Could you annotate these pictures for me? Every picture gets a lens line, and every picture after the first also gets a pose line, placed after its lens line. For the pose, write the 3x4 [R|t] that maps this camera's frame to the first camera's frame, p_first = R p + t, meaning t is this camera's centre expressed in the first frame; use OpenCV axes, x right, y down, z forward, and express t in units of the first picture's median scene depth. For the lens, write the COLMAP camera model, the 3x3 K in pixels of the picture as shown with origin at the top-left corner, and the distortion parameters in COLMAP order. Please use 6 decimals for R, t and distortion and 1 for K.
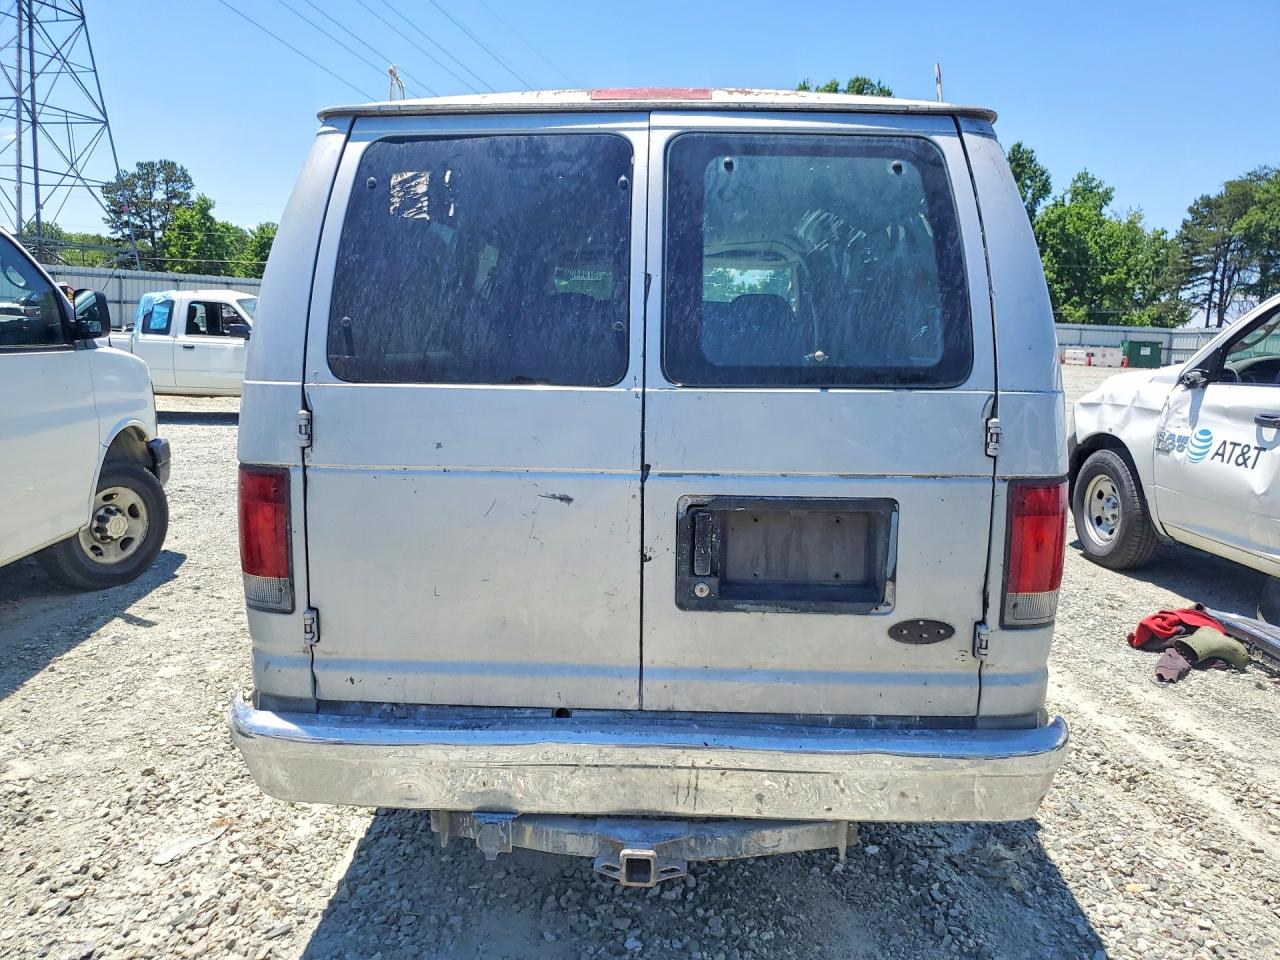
lens RADIAL K [[1041.1, 0, 640.0], [0, 1041.1, 480.0], [0, 0, 1]] dist [-0.001637, 0.002161]
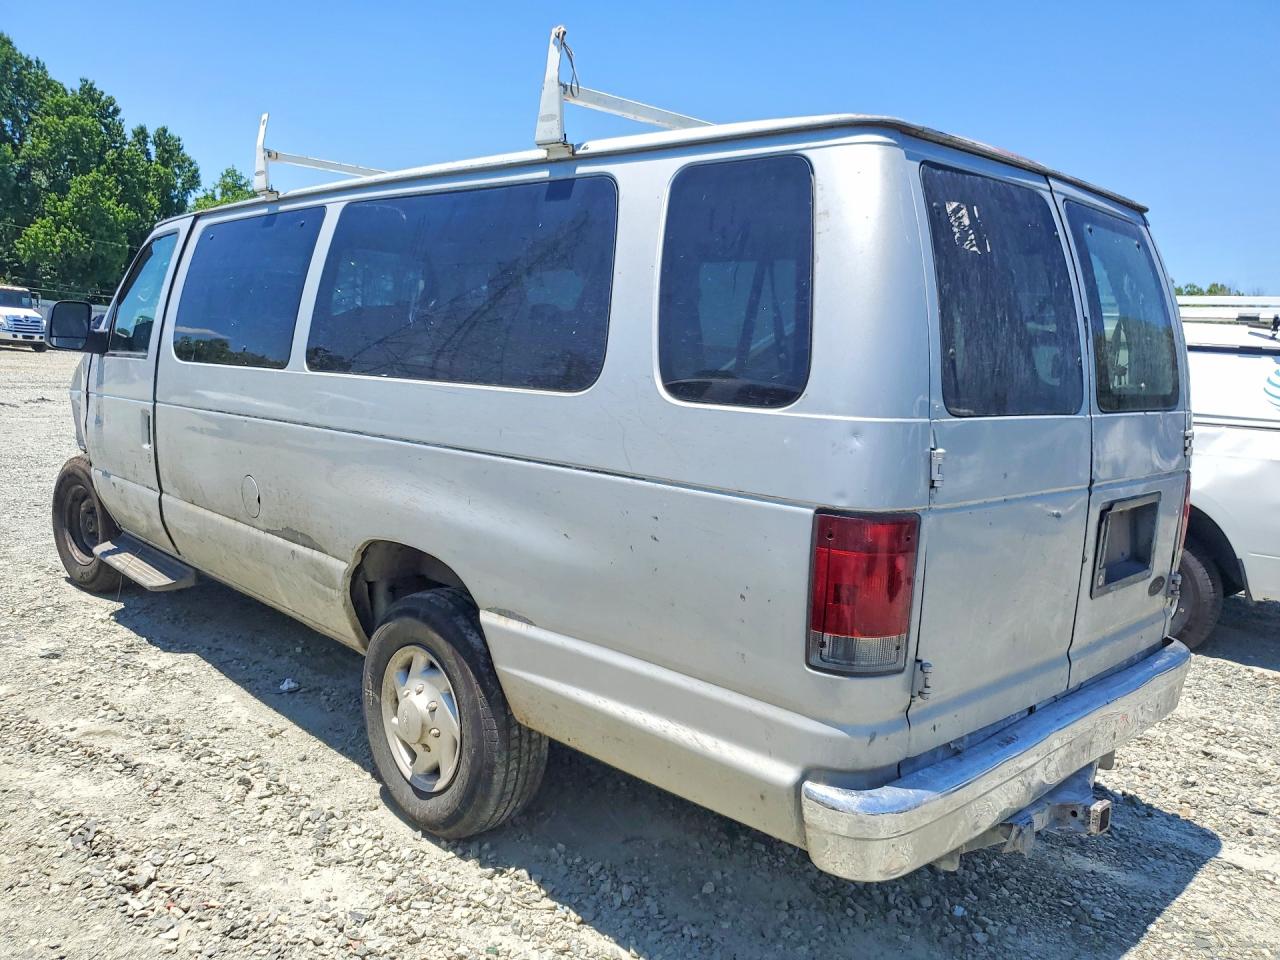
lens RADIAL K [[1041.1, 0, 640.0], [0, 1041.1, 480.0], [0, 0, 1]] dist [-0.001637, 0.002161]
pose [[0.665918, -0.074015, 0.742344, -1.170633], [0.068395, 0.996933, 0.038045, -0.090513], [-0.742883, 0.025438, 0.668937, 0.565649]]
